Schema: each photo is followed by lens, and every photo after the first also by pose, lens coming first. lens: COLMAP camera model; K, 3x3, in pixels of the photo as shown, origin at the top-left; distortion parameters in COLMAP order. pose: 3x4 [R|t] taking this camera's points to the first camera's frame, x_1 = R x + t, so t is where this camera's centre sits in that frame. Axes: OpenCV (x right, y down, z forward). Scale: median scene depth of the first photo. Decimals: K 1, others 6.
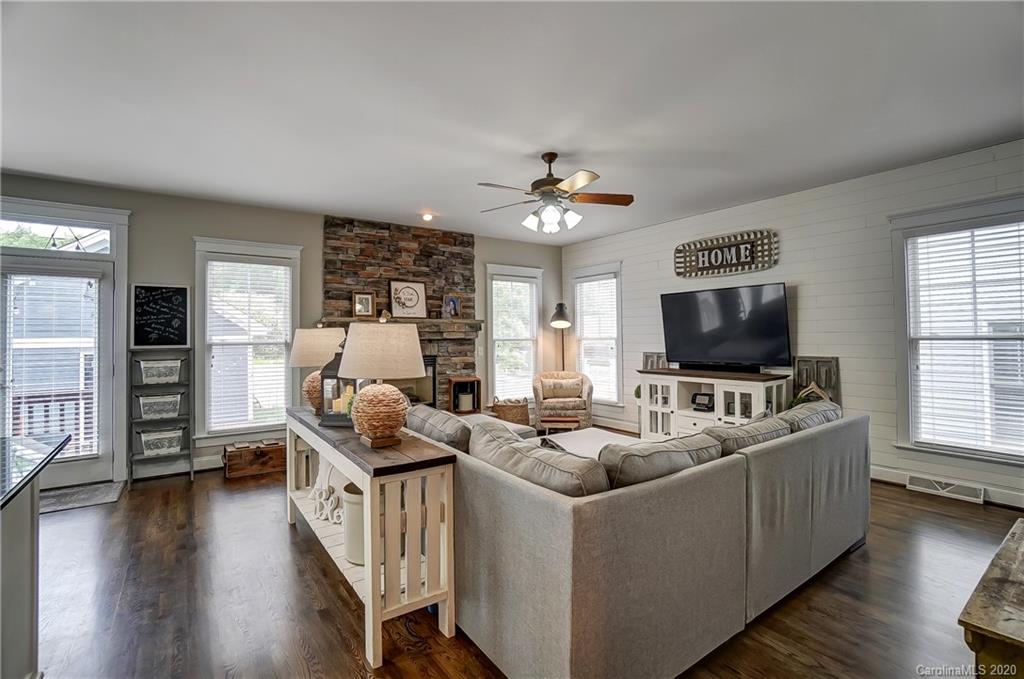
lens RADIAL K [[464.7, 0, 510.4], [0, 464.7, 326.9], [0, 0, 1]] dist [-0.067051, 0.023962]
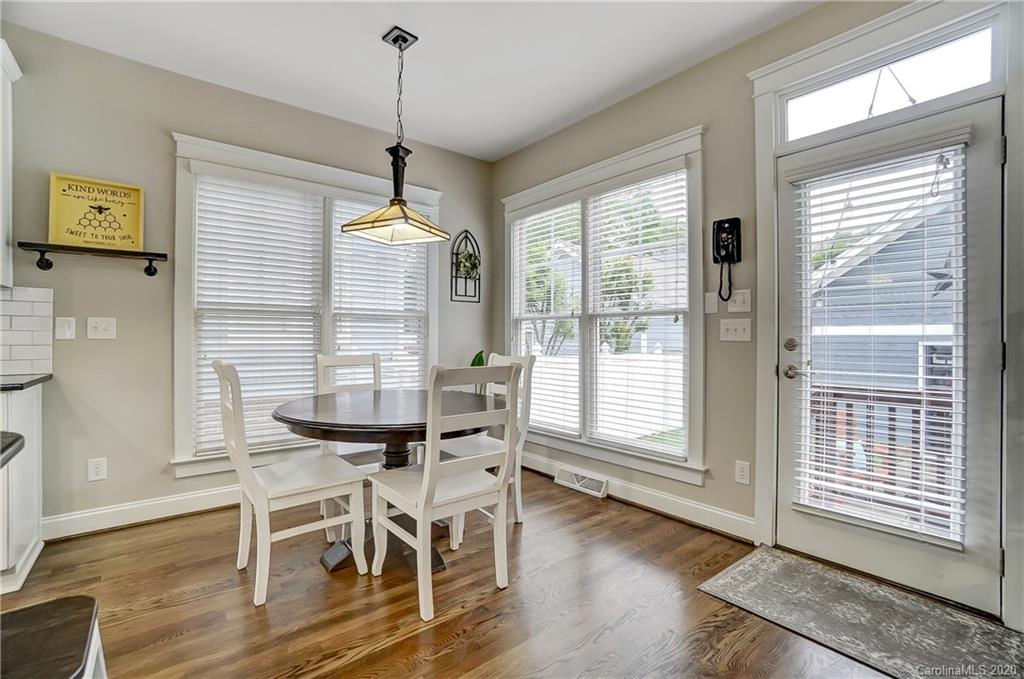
lens RADIAL K [[460.0, 0, 509.1], [0, 460.0, 334.4], [0, 0, 1]] dist [-0.065603, 0.026910]
pose [[0.057530, 0.004481, -0.998334, -0.446333], [0.016422, 0.999850, 0.005434, 0.058745], [0.998209, -0.016707, 0.057447, 0.457254]]
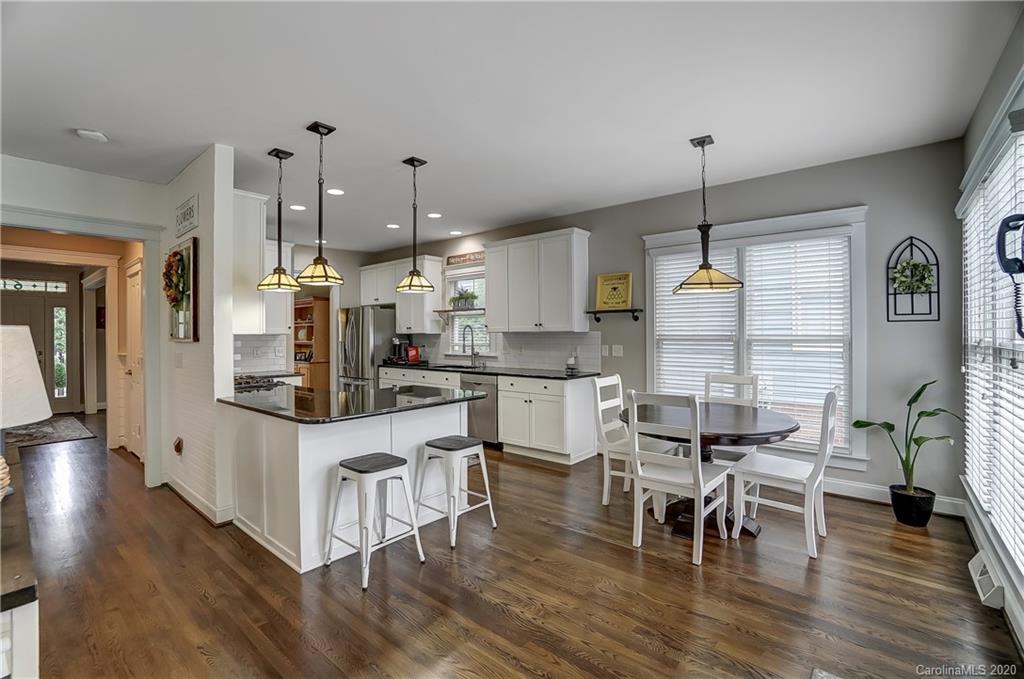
lens RADIAL K [[454.7, 0, 510.6], [0, 454.7, 332.8], [0, 0, 1]] dist [-0.064229, 0.025271]
pose [[-0.969833, 0.017635, -0.243131, -0.517276], [0.022137, 0.999630, -0.015793, 0.016391], [0.242763, -0.020699, -0.969865, 0.950186]]
